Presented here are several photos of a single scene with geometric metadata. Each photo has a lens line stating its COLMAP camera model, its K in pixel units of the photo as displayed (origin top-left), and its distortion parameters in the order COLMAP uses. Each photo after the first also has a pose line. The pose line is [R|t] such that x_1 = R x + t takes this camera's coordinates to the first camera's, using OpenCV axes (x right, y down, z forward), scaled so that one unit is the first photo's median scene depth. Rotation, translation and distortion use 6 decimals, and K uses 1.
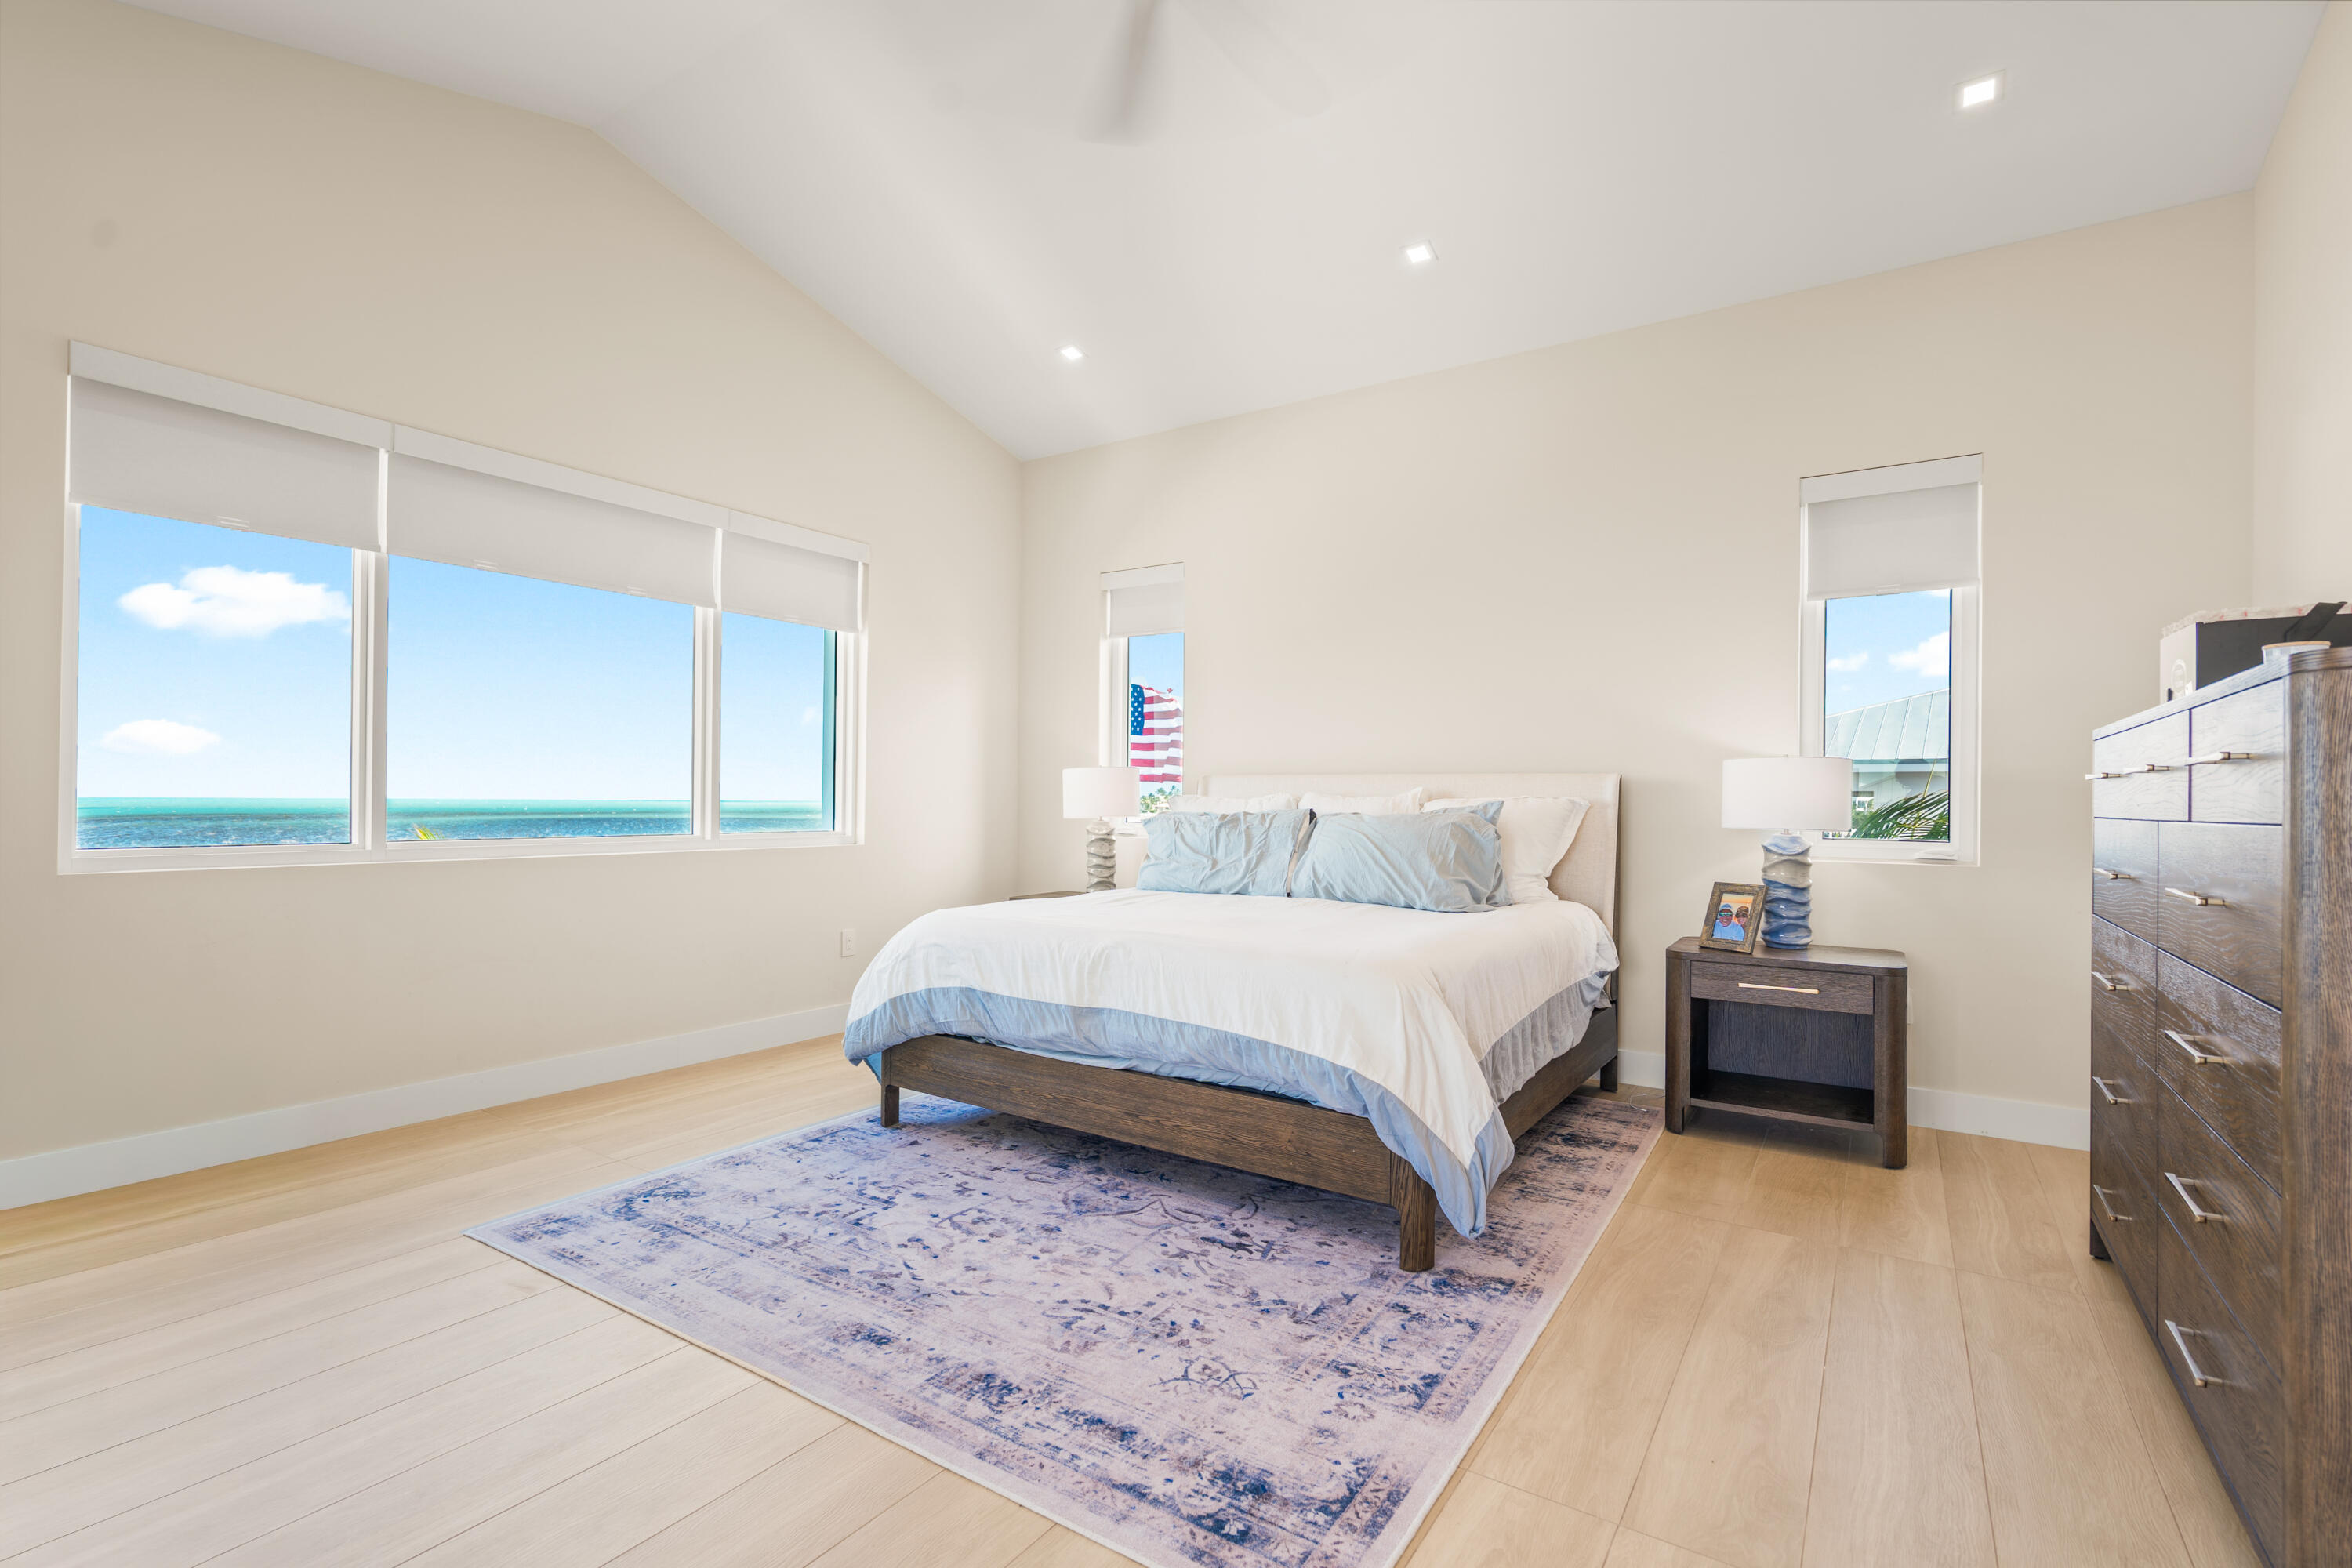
lens RADIAL K [[1058.1, 0, 1177.7], [0, 1058.1, 796.5], [0, 0, 1]] dist [0.003539, -0.000397]
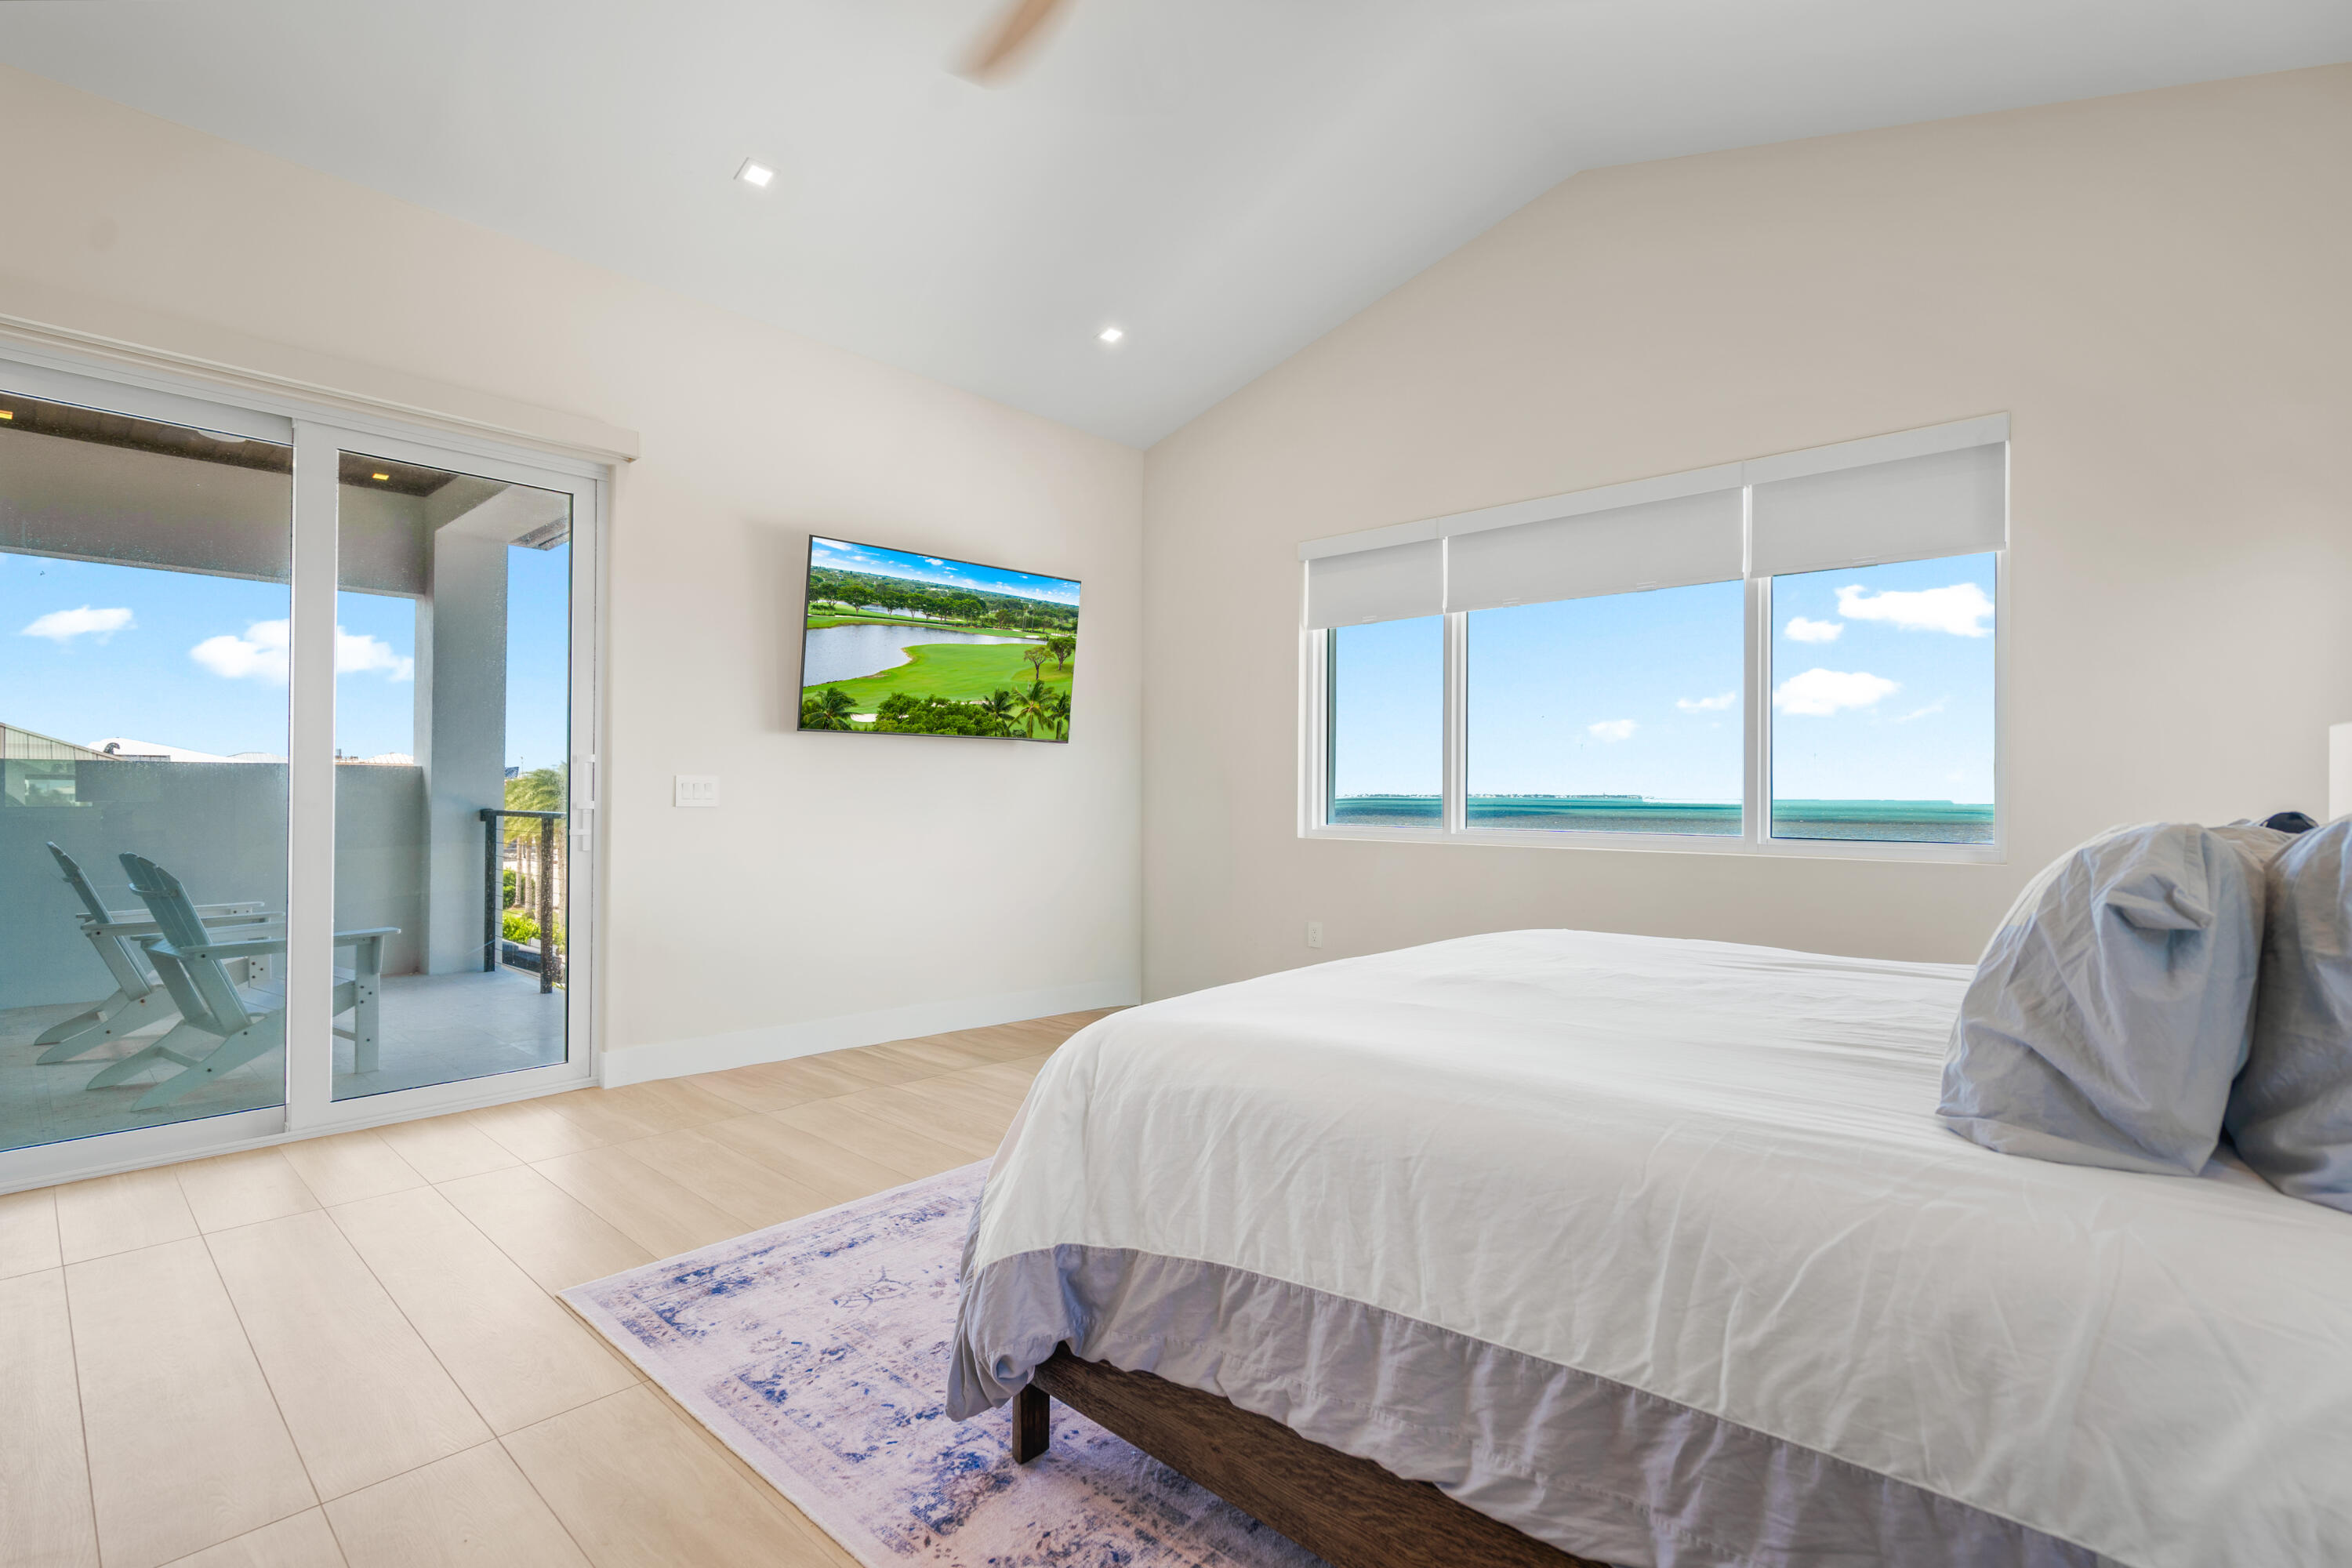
lens RADIAL K [[1068.5, 0, 1173.1], [0, 1068.5, 796.6], [0, 0, 1]] dist [0.010980, -0.000298]
pose [[-0.146150, -0.001812, -0.989261, 1.174776], [0.001340, 0.999997, -0.002030, 0.008289], [0.989262, -0.001622, -0.146147, 1.528237]]
